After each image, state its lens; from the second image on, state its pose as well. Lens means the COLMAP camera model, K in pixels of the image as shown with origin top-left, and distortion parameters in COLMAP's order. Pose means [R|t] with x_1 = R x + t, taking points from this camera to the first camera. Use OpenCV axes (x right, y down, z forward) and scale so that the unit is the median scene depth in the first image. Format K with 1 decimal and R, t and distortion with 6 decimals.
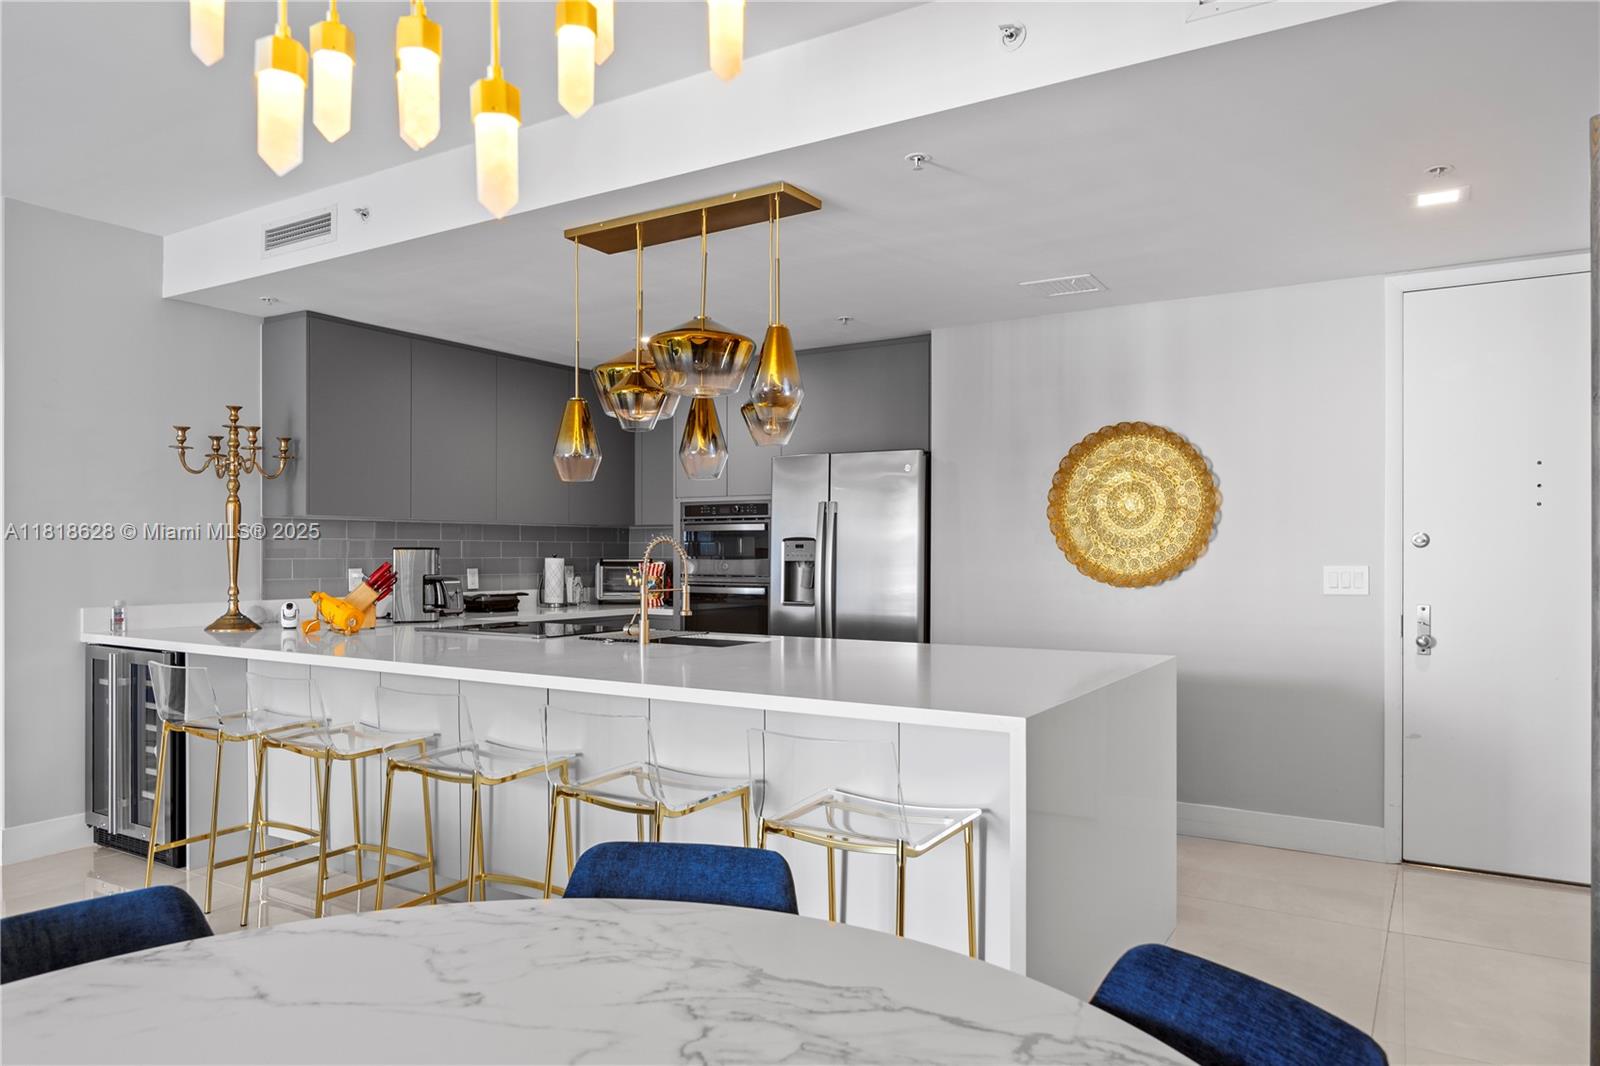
lens RADIAL K [[1050.4, 0, 794.2], [0, 1050.4, 547.8], [0, 0, 1]] dist [0.012570, 0.004384]
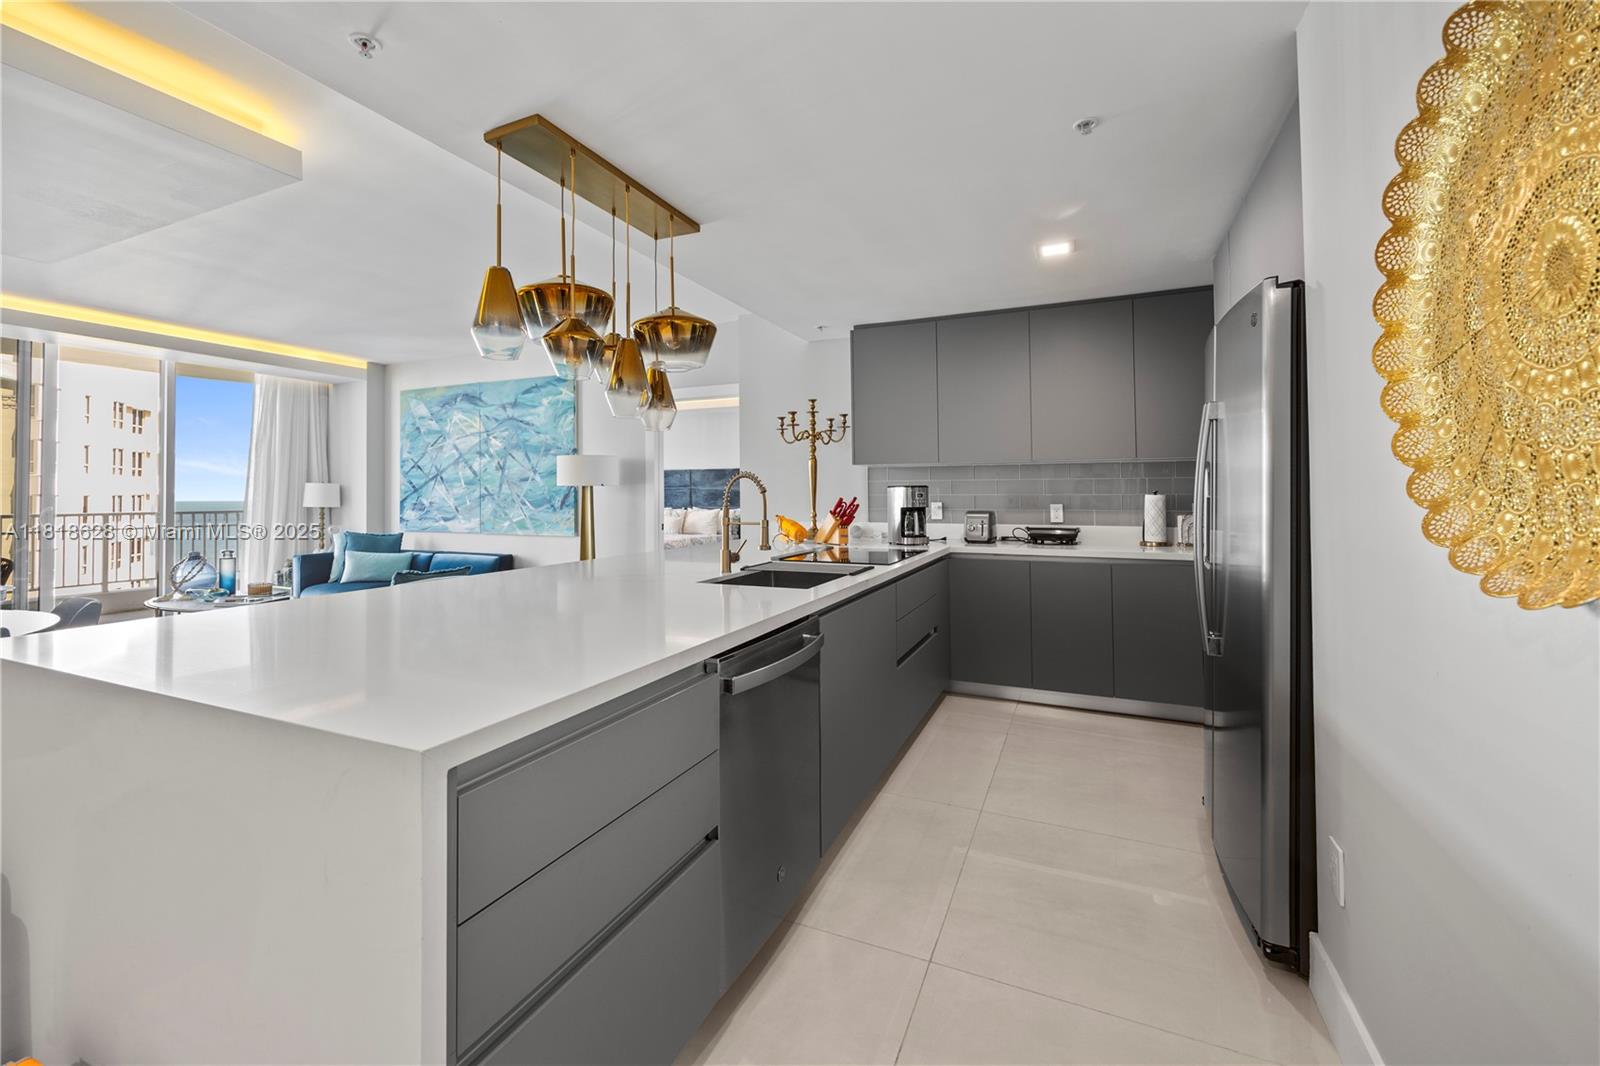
lens RADIAL K [[664.7, 0, 791.8], [0, 664.7, 477.1], [0, 0, 1]] dist [0.003724, -0.000552]
pose [[0.139942, -0.028562, -0.989748, 0.454064], [0.006912, 0.999588, -0.027868, 0.011431], [0.990136, -0.002941, 0.140082, 0.812614]]
